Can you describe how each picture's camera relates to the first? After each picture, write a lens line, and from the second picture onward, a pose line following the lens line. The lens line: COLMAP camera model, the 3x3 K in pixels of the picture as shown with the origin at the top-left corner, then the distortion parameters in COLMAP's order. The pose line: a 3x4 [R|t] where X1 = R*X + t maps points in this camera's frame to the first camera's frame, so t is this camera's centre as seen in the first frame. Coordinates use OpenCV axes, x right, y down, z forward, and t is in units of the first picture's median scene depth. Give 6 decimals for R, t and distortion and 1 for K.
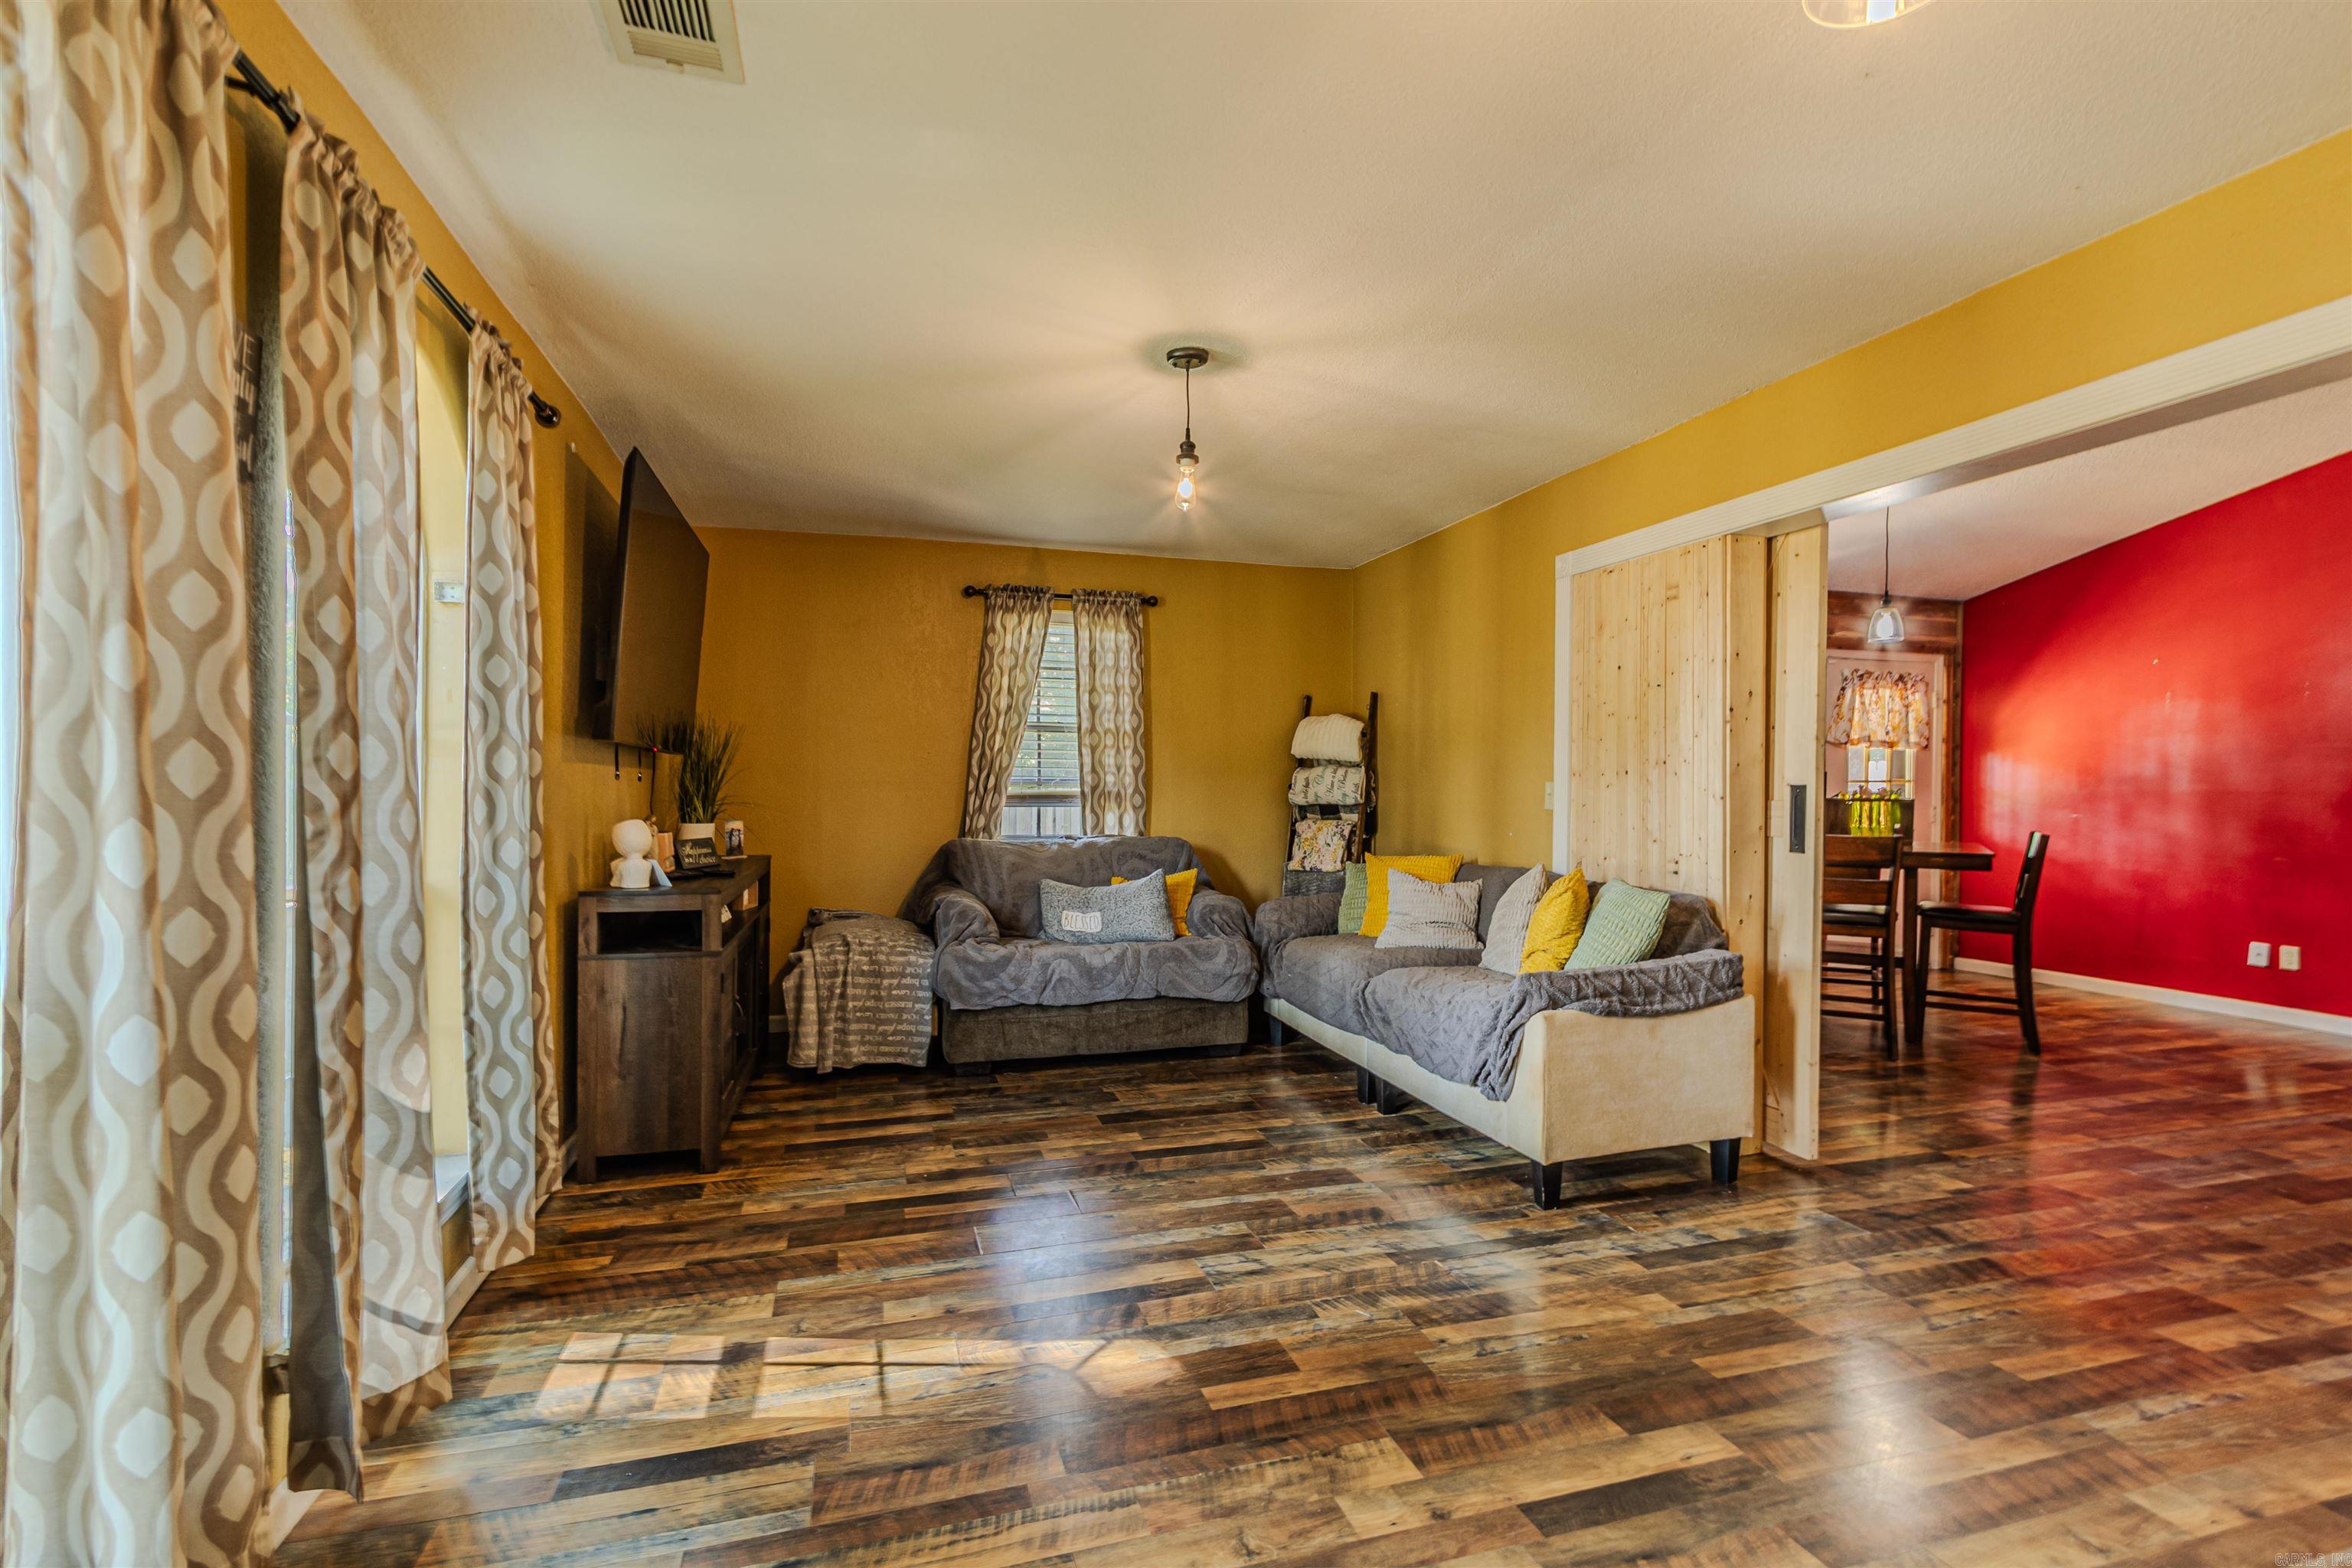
lens RADIAL K [[1108.5, 0, 1197.8], [0, 1108.5, 783.0], [0, 0, 1]] dist [0.000383, -0.000564]
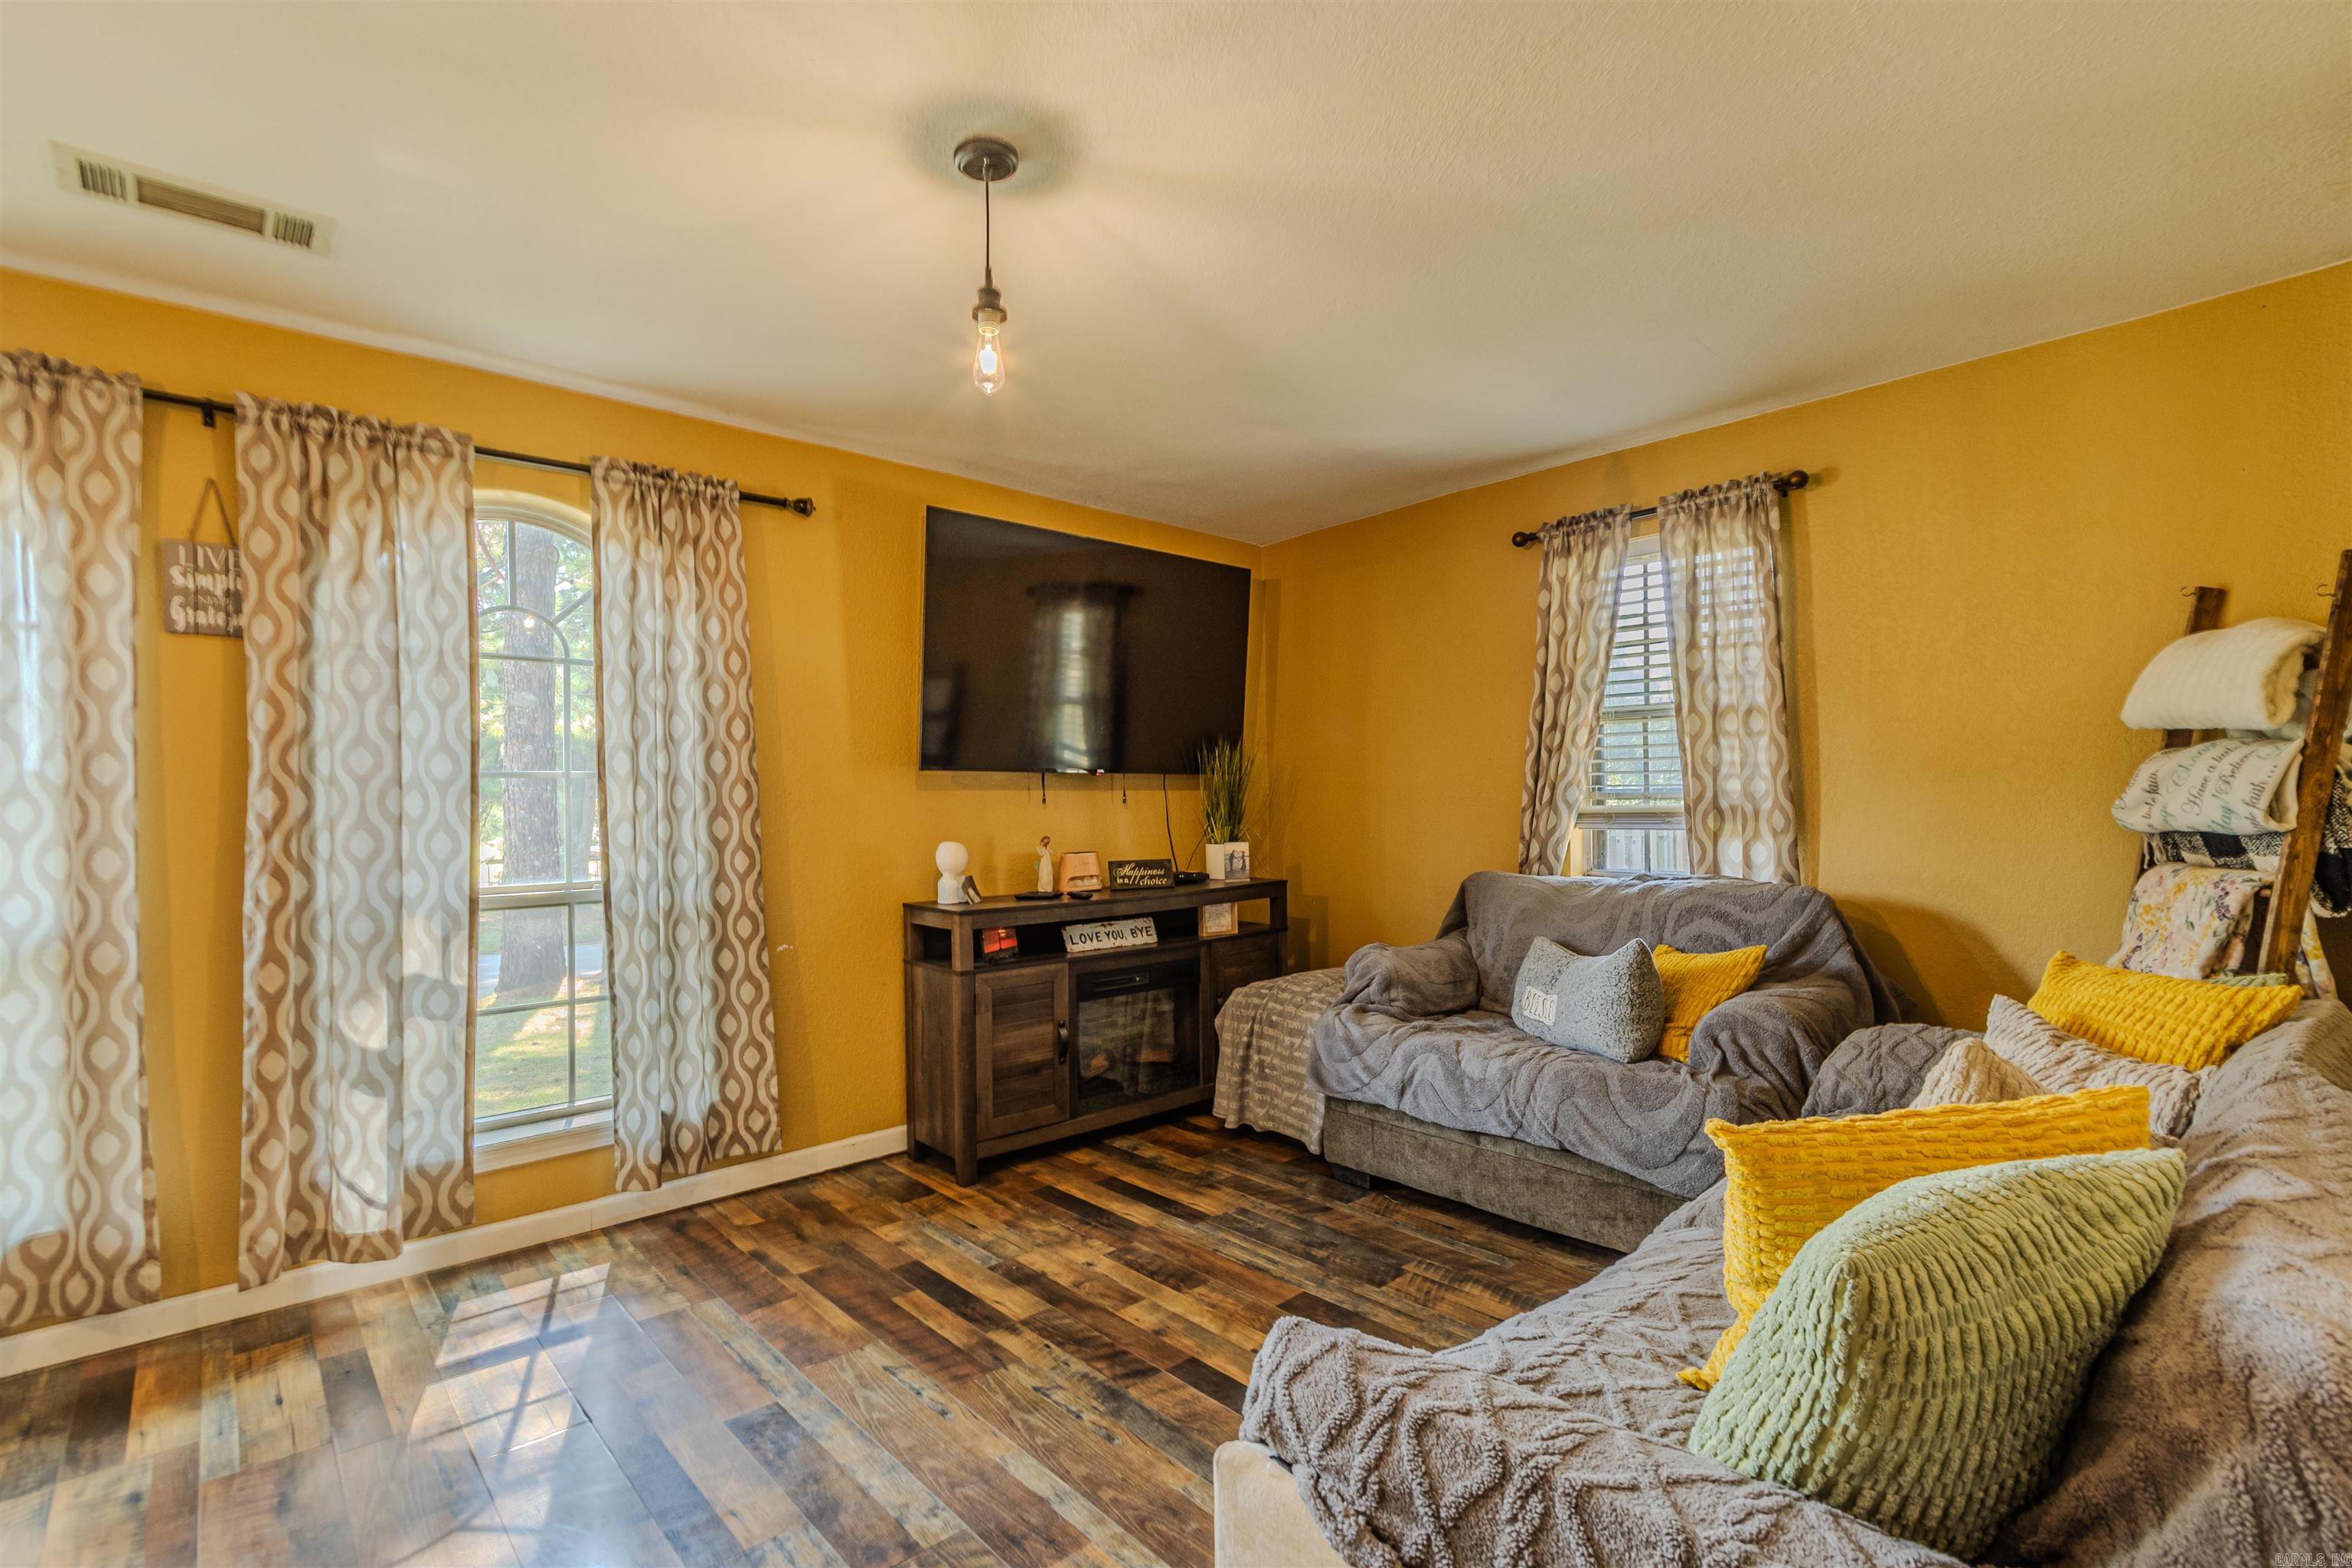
lens RADIAL K [[1085.1, 0, 1176.0], [0, 1085.1, 784.0], [0, 0, 1]] dist [0.001094, -0.000328]
pose [[0.411256, -0.024515, -0.911190, 0.494635], [0.019911, 0.999641, -0.017909, 0.000053], [0.911302, -0.010777, 0.411597, 0.667503]]
